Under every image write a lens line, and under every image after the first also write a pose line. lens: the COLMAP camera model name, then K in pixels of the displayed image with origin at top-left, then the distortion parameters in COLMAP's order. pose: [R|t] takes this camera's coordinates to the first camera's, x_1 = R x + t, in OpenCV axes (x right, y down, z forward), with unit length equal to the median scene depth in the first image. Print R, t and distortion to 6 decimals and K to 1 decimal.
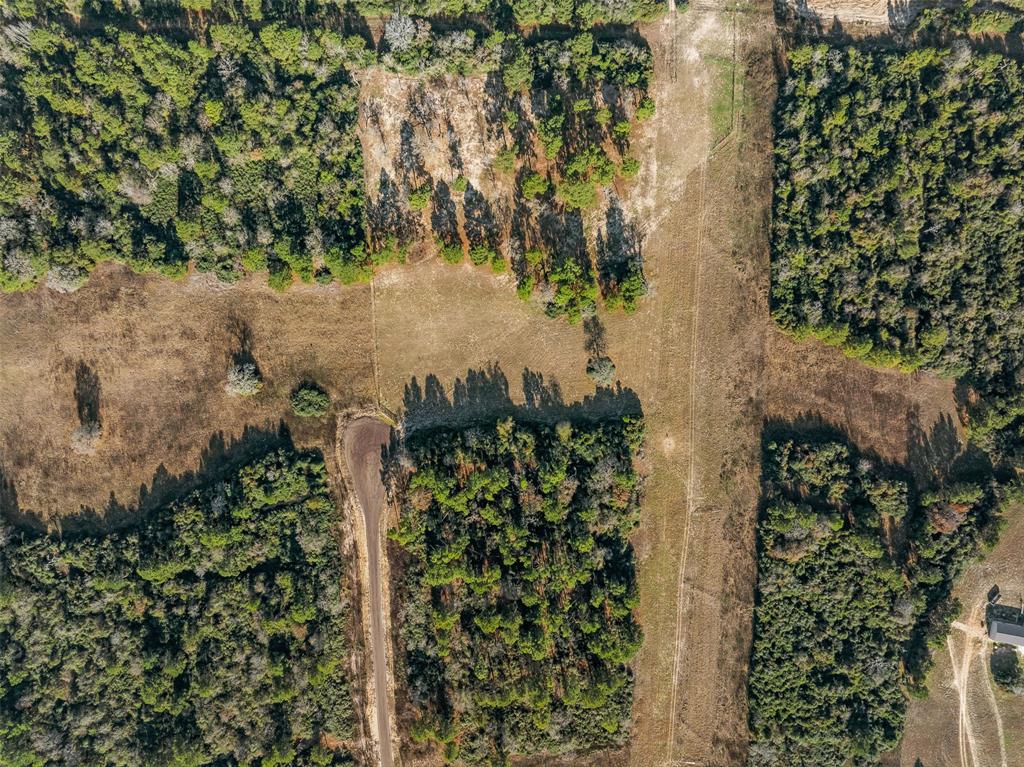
lens RADIAL K [[725.4, 0, 512.0], [0, 725.4, 383.5], [0, 0, 1]] dist [-0.034575, -0.003418]
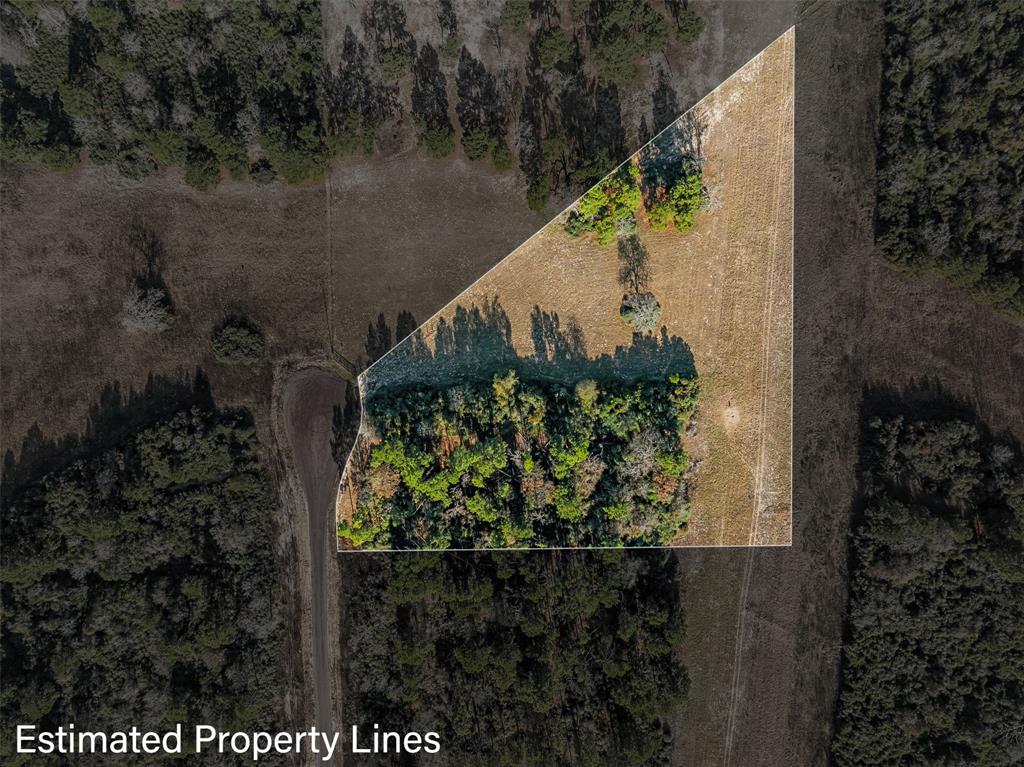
lens RADIAL K [[742.7, 0, 513.9], [0, 742.7, 377.4], [0, 0, 1]] dist [-0.045202, 0.012455]
pose [[0.999554, 0.029178, -0.006424, 0.003775], [-0.029206, 0.999564, -0.004298, 0.054572], [0.006296, 0.004483, 0.999970, 0.262820]]
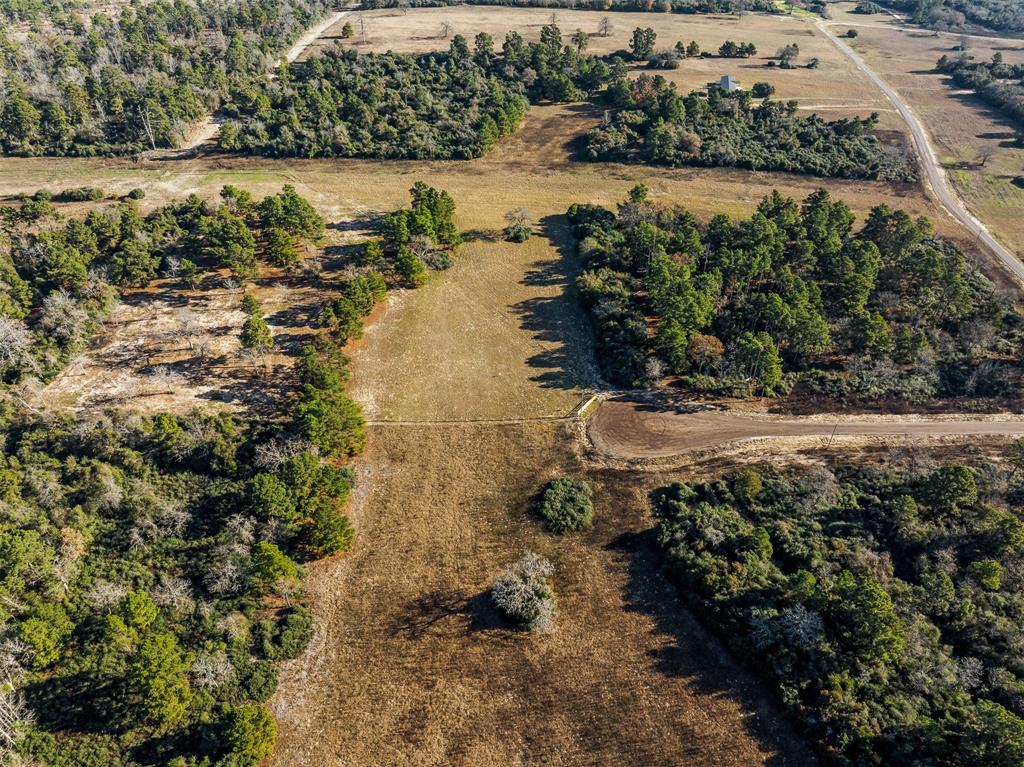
lens RADIAL K [[725.4, 0, 512.0], [0, 725.4, 383.5], [0, 0, 1]] dist [-0.034575, -0.003418]
pose [[0.024872, -0.622468, 0.782250, -0.658636], [0.999607, 0.025579, -0.011429, -0.011809], [-0.012895, 0.782227, 0.622860, 0.597480]]
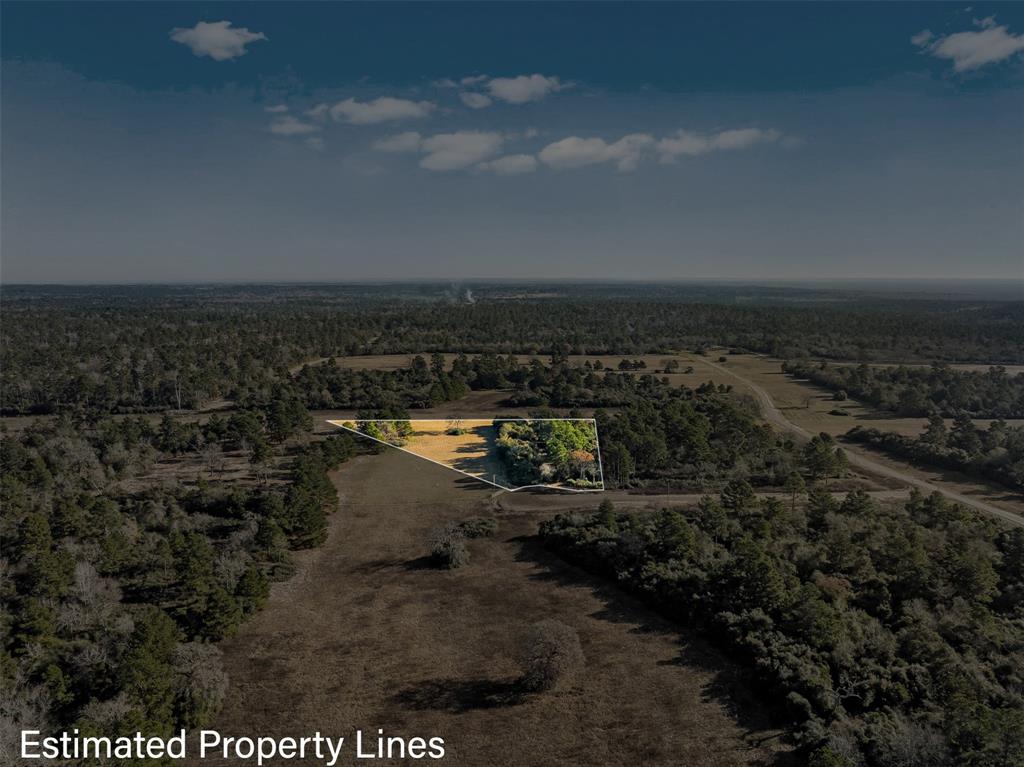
lens RADIAL K [[742.7, 0, 513.9], [0, 742.7, 377.4], [0, 0, 1]] dist [-0.045202, 0.012455]
pose [[-0.031453, -0.132258, 0.990716, -1.052048], [0.999490, 0.001361, 0.031913, 0.036227], [-0.005569, 0.991214, 0.132148, 0.746456]]
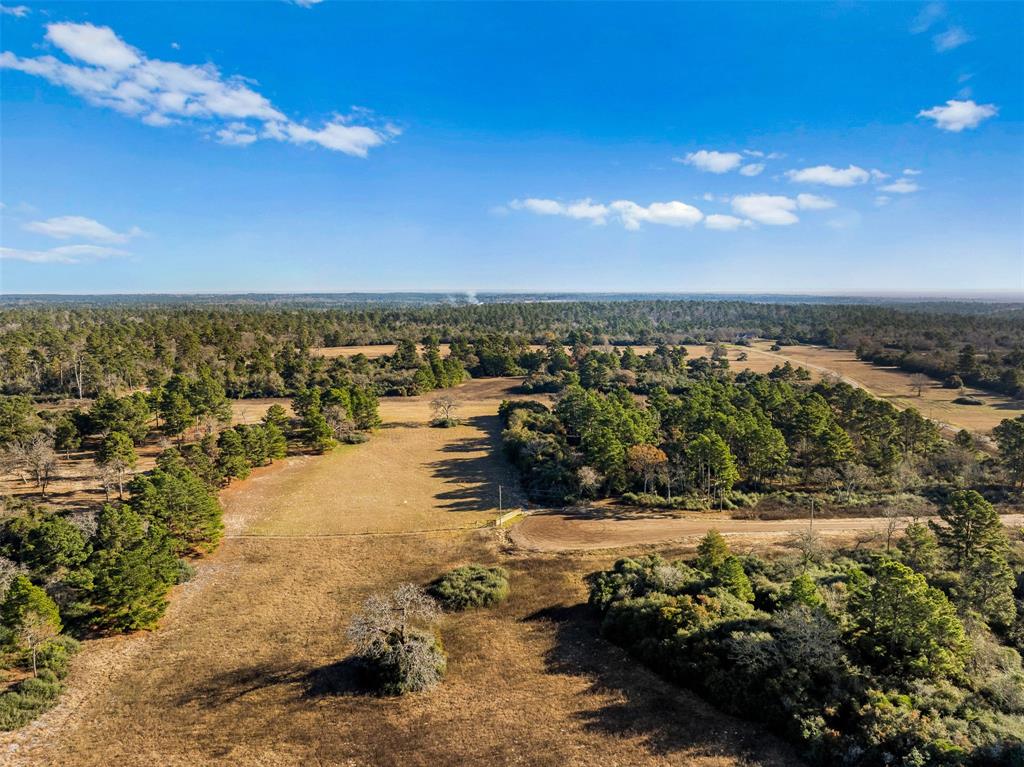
lens RADIAL K [[742.7, 0, 513.9], [0, 742.7, 377.4], [0, 0, 1]] dist [-0.045202, 0.012455]
pose [[-0.021934, -0.114971, 0.993127, -0.681538], [0.999754, 0.000846, 0.022178, 0.039130], [-0.003390, 0.993369, 0.114924, 0.848055]]
